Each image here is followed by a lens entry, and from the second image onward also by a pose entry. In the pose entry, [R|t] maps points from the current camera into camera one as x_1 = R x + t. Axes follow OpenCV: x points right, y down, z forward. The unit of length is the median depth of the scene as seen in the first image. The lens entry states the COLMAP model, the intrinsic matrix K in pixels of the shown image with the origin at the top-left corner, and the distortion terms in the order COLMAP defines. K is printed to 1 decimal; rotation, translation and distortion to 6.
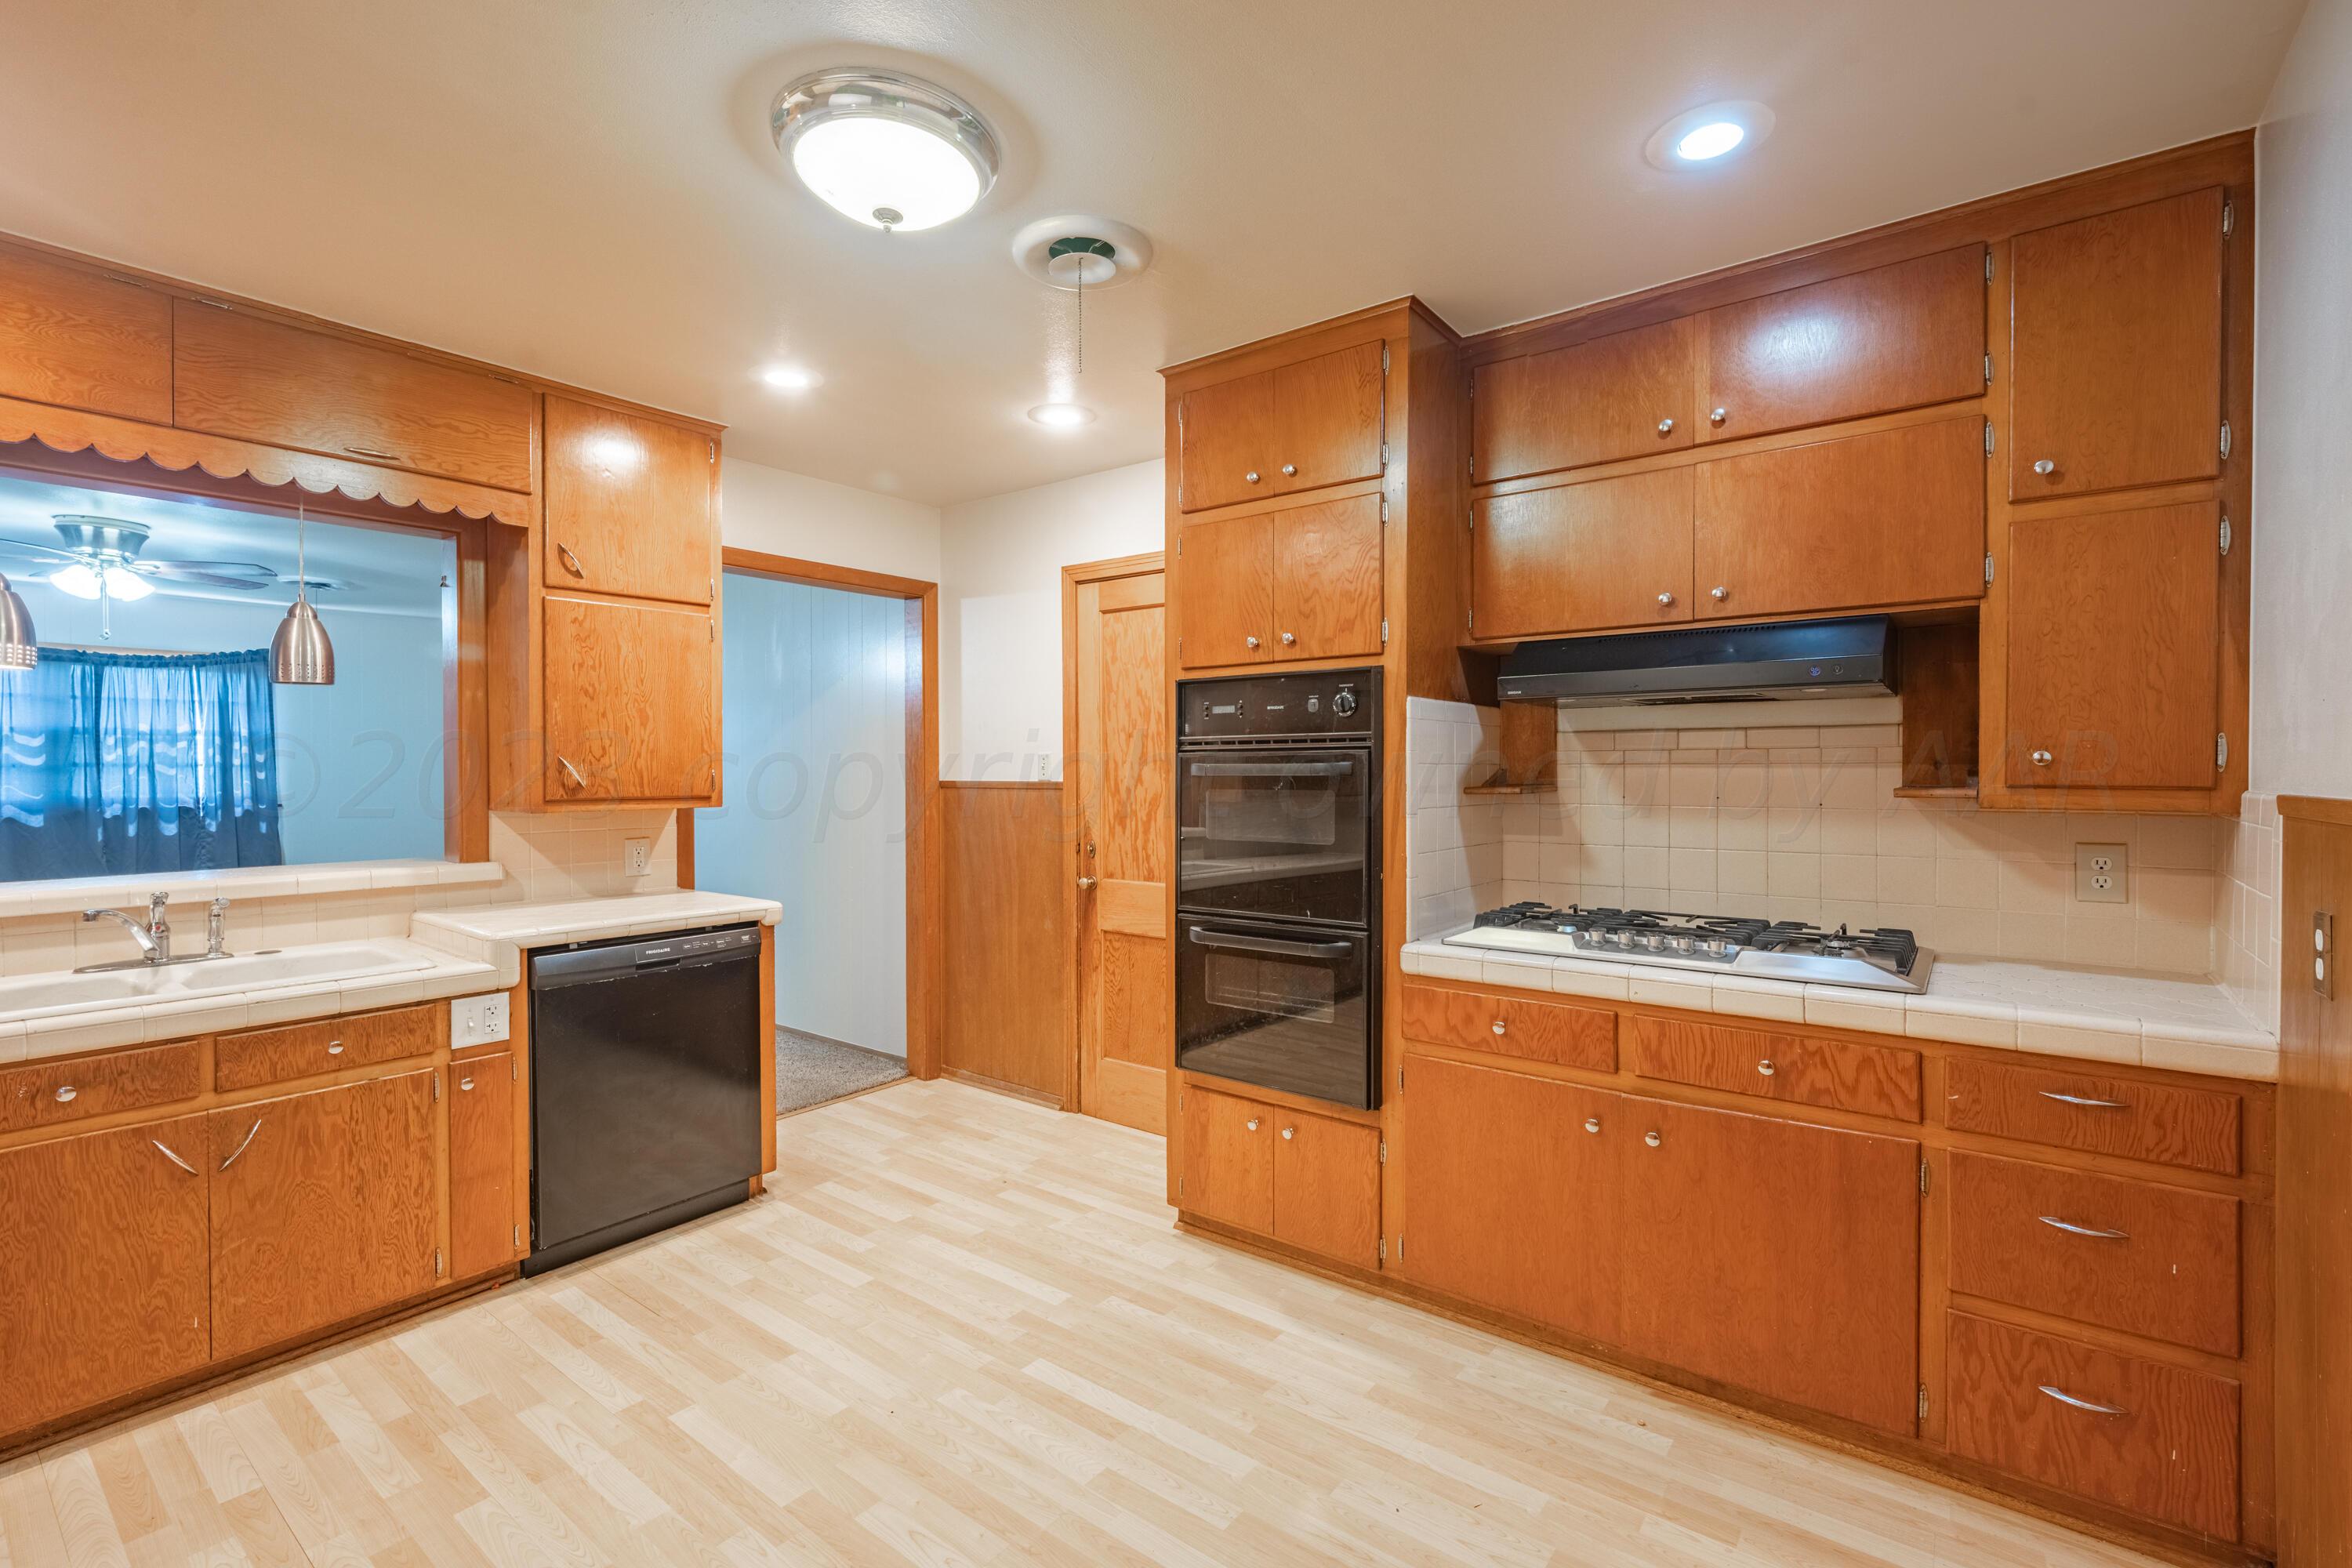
lens RADIAL K [[1014.8, 0, 1176.0], [0, 1014.8, 784.0], [0, 0, 1]] dist [-0.000259, 0.000110]
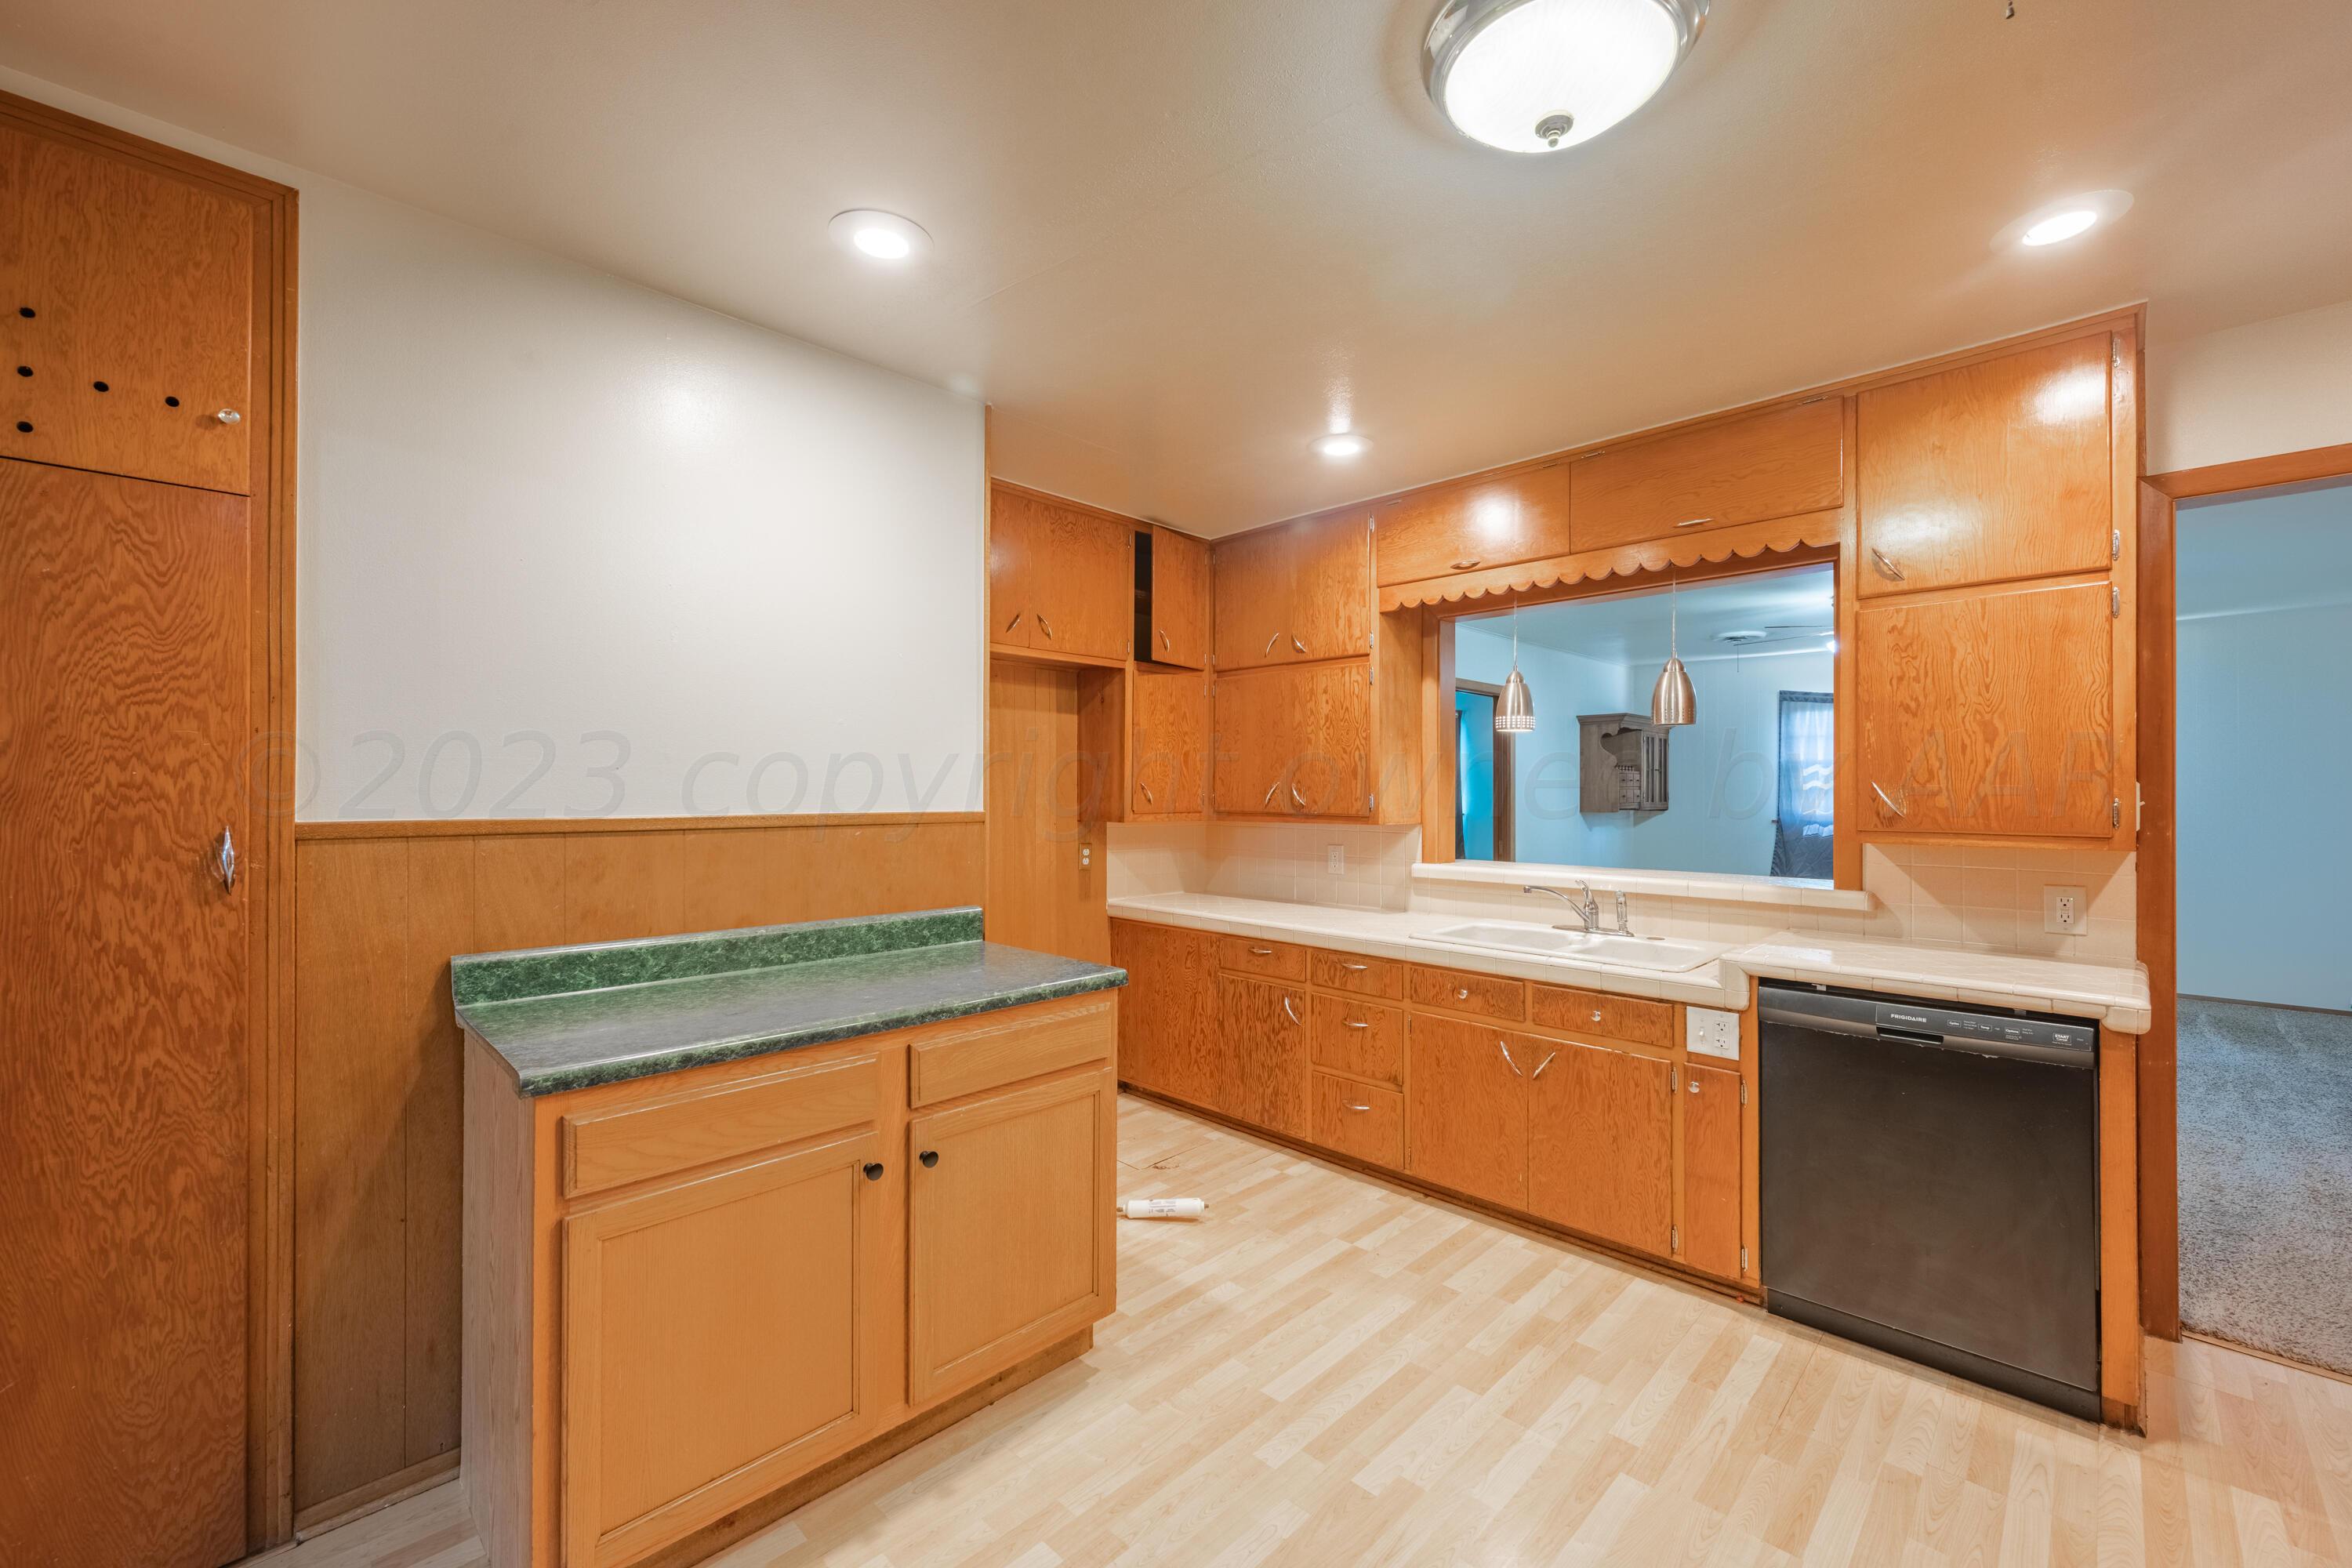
lens RADIAL K [[954.9, 0, 1176.0], [0, 954.9, 784.0], [0, 0, 1]] dist [0.000275, 0.000187]
pose [[-0.123096, -0.004011, -0.992387, 0.367453], [-0.015832, 0.999873, -0.002077, -0.015546], [0.992268, 0.015456, -0.123144, 0.554568]]
